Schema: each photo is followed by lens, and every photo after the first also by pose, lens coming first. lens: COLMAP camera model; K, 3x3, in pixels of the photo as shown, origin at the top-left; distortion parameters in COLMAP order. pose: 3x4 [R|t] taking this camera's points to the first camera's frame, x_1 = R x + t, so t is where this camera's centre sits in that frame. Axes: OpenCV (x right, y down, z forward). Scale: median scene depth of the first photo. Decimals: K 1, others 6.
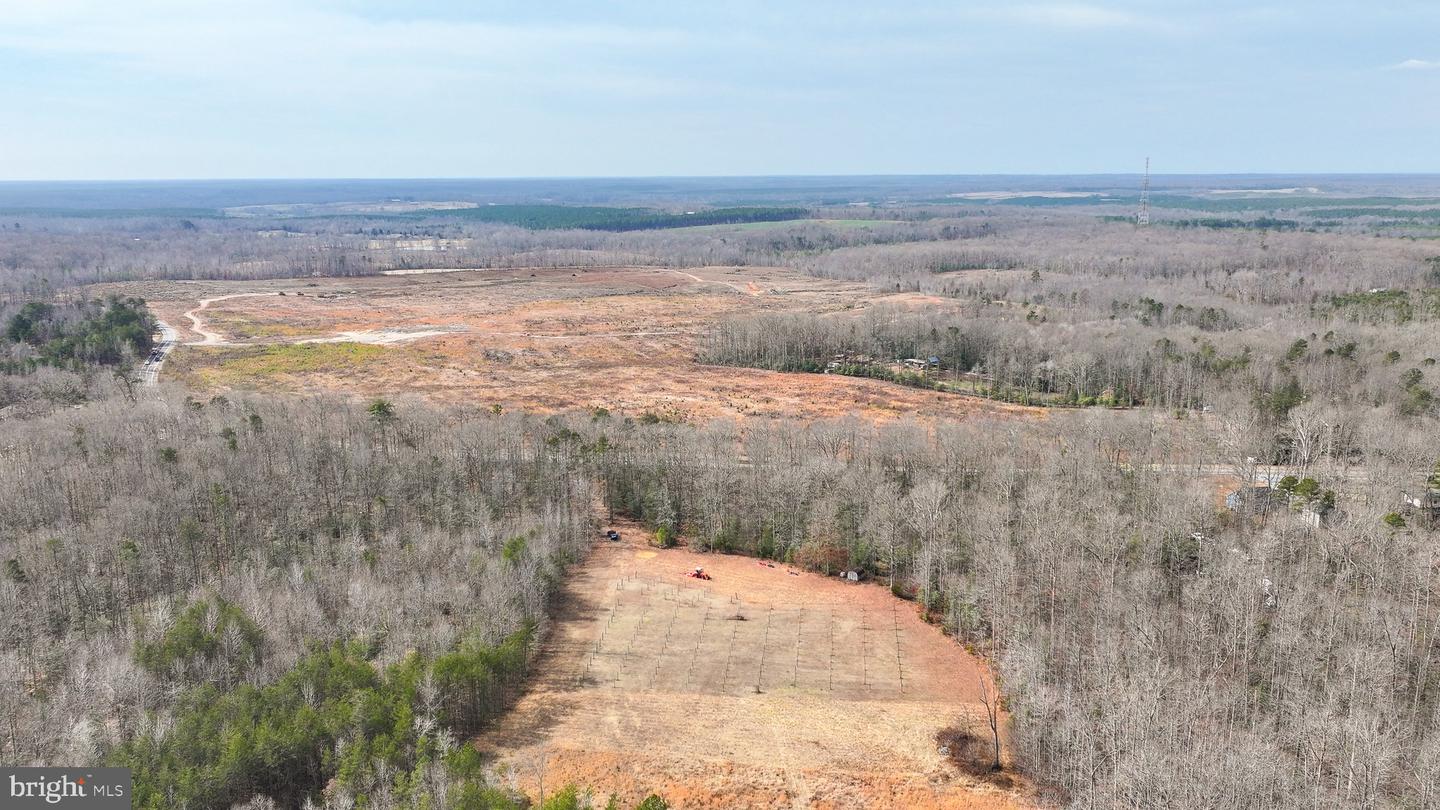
lens RADIAL K [[1175.4, 0, 721.1], [0, 1175.4, 409.8], [0, 0, 1]] dist [0.012520, -0.014597]
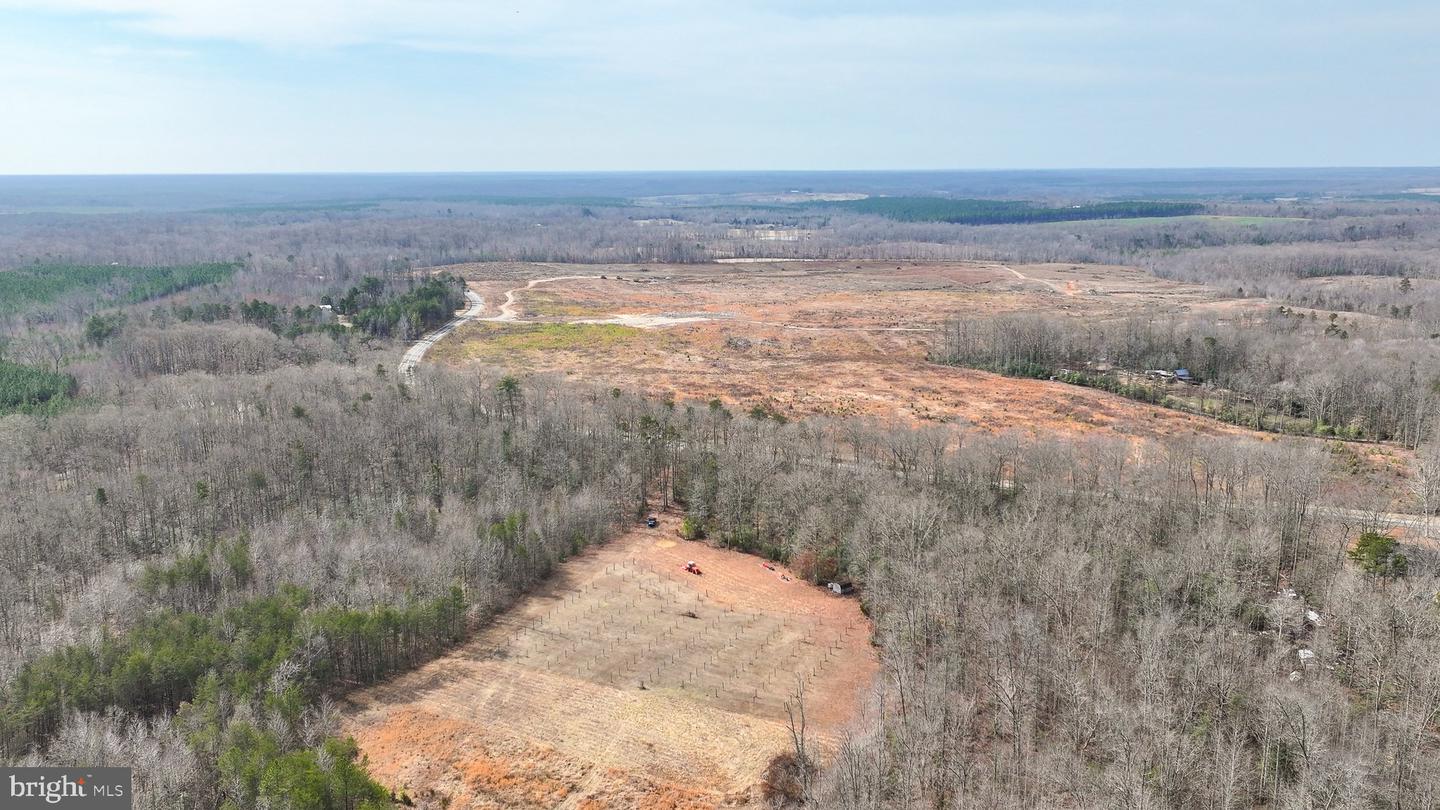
lens RADIAL K [[1175.4, 0, 721.1], [0, 1175.4, 409.8], [0, 0, 1]] dist [0.012520, -0.014597]
pose [[0.940819, 0.069690, -0.331668, 0.162363], [-0.067489, 0.997555, 0.018166, -0.007114], [0.332122, 0.005293, 0.943221, 0.031944]]
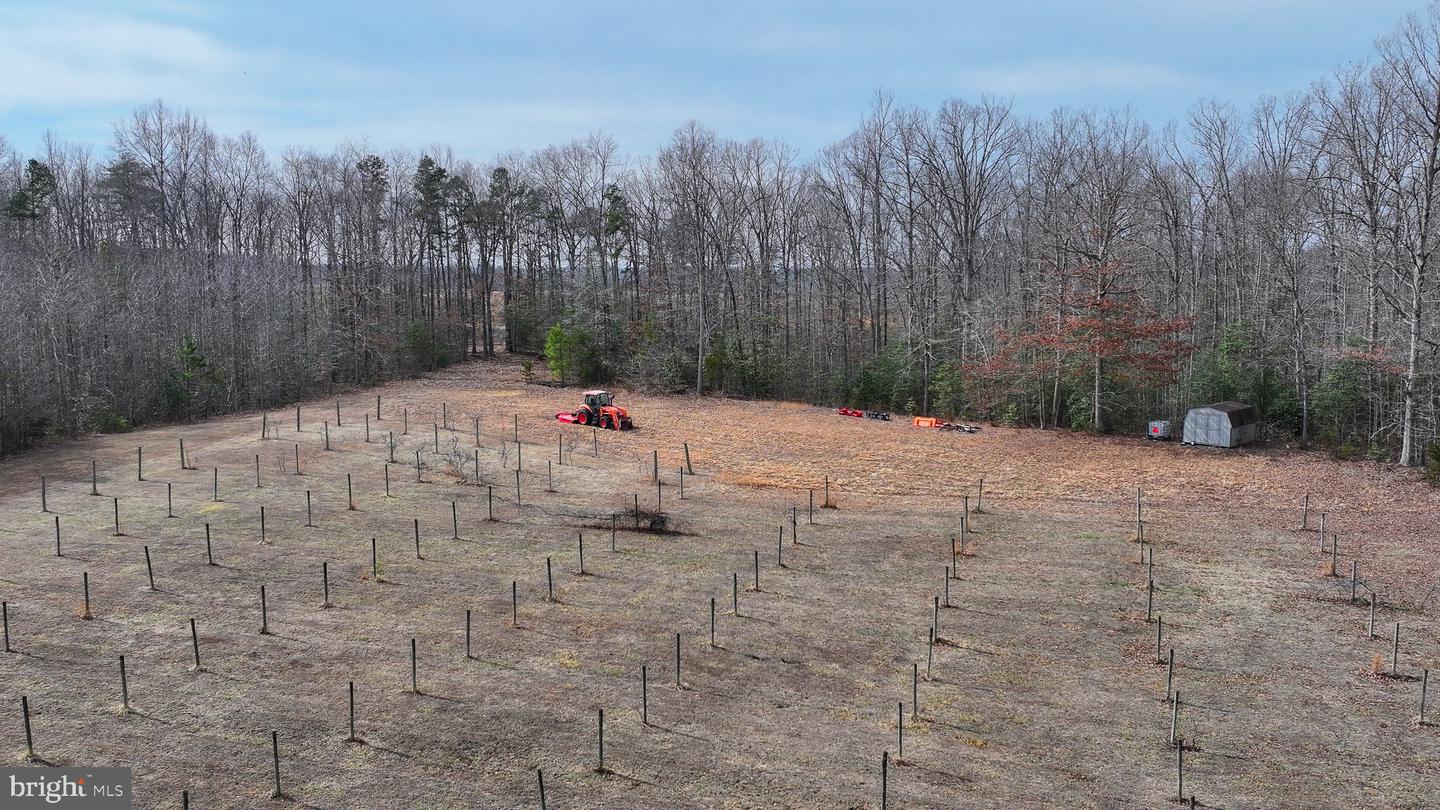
lens RADIAL K [[1175.4, 0, 721.1], [0, 1175.4, 409.8], [0, 0, 1]] dist [0.012520, -0.014597]
pose [[0.982734, 0.026078, -0.183180, 0.028939], [-0.040943, 0.996125, -0.077842, 0.078627], [0.180440, 0.083998, 0.979993, 0.367651]]
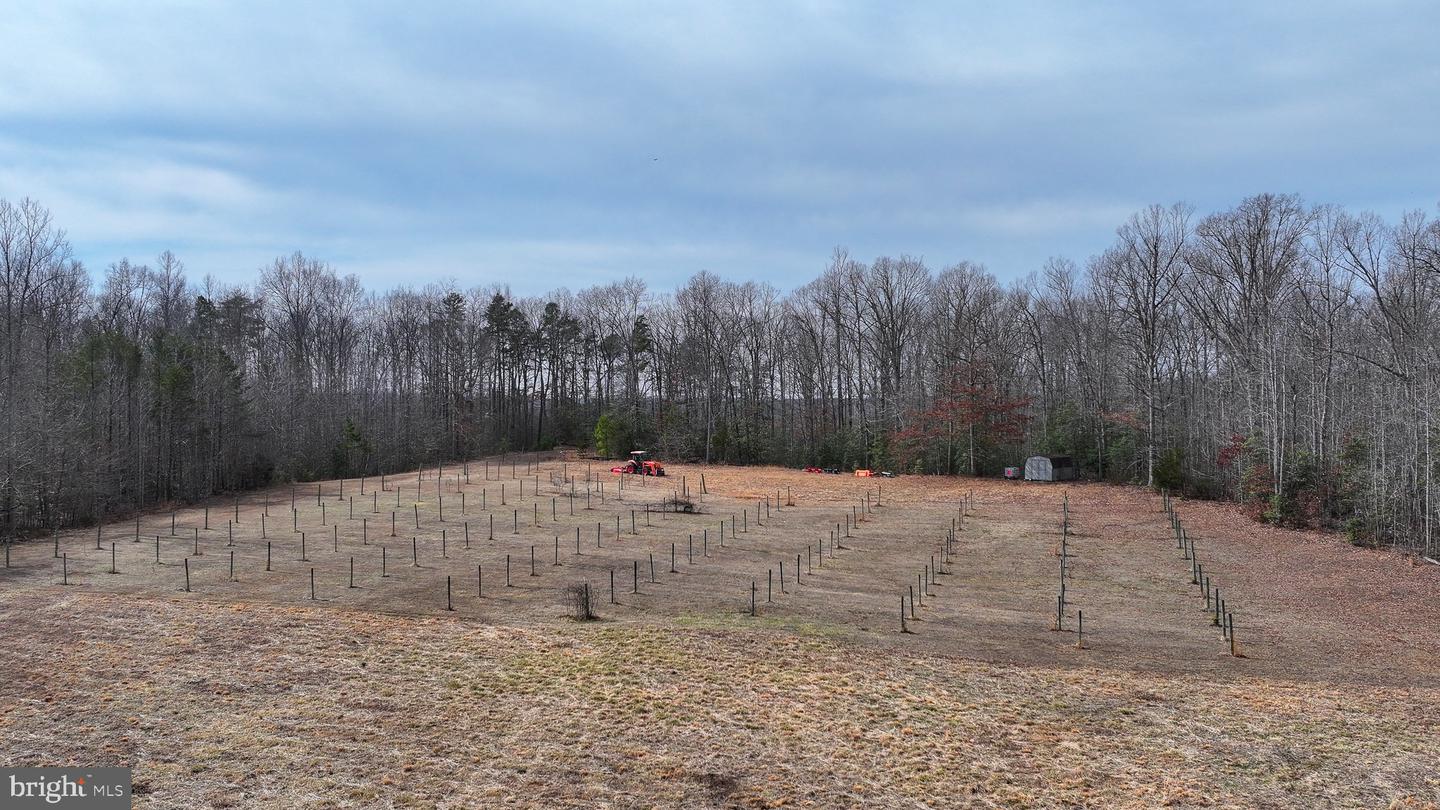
lens RADIAL K [[1175.4, 0, 721.1], [0, 1175.4, 409.8], [0, 0, 1]] dist [0.012520, -0.014597]
pose [[0.982948, 0.006826, -0.183756, 0.040201], [-0.041958, 0.981274, -0.187990, 0.096409], [0.179032, 0.192494, 0.964828, 0.306208]]
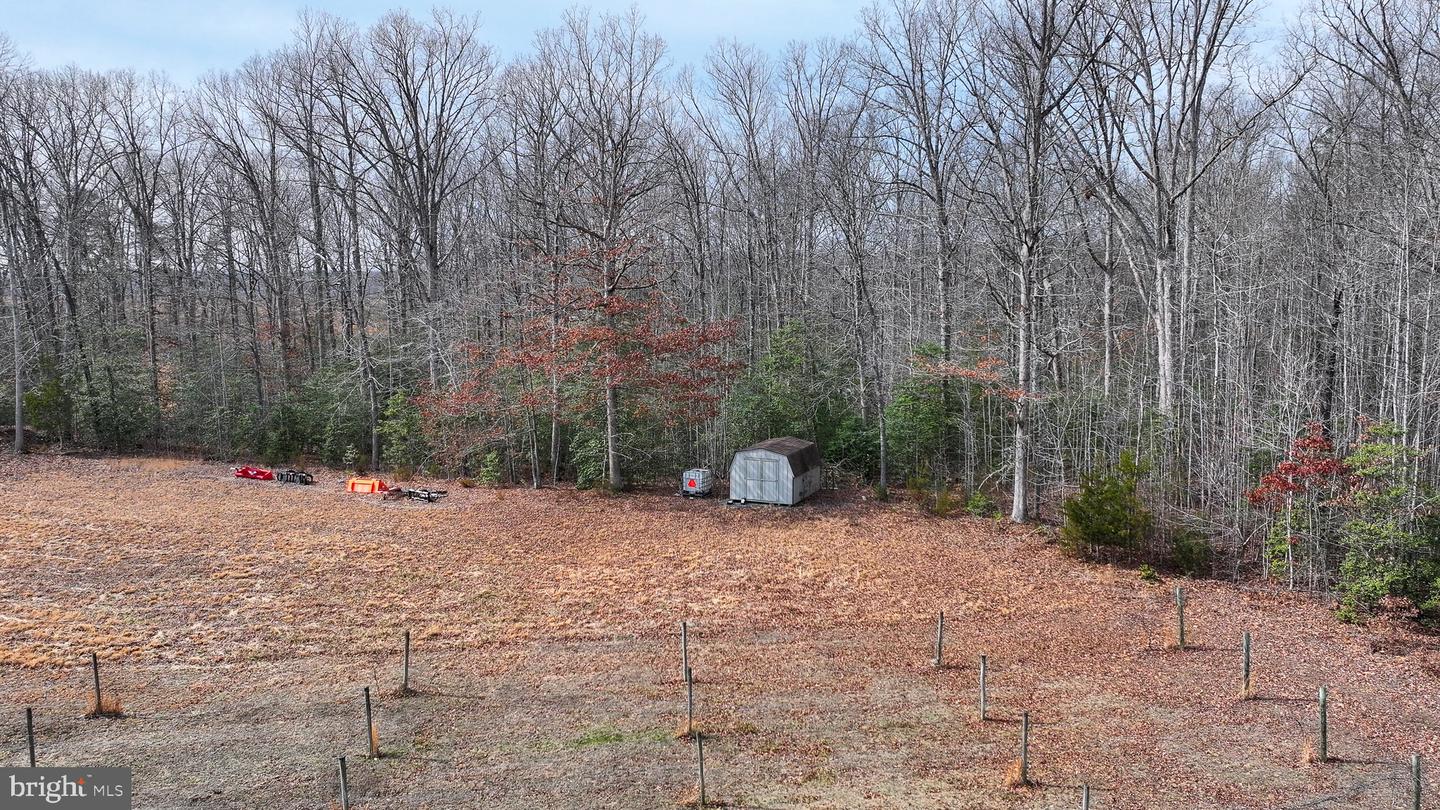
lens RADIAL K [[1175.4, 0, 721.1], [0, 1175.4, 409.8], [0, 0, 1]] dist [0.012520, -0.014597]
pose [[0.976919, -0.020236, 0.212649, 0.034877], [0.038425, 0.995912, -0.081751, 0.071174], [-0.210125, 0.088035, 0.973703, 0.411208]]
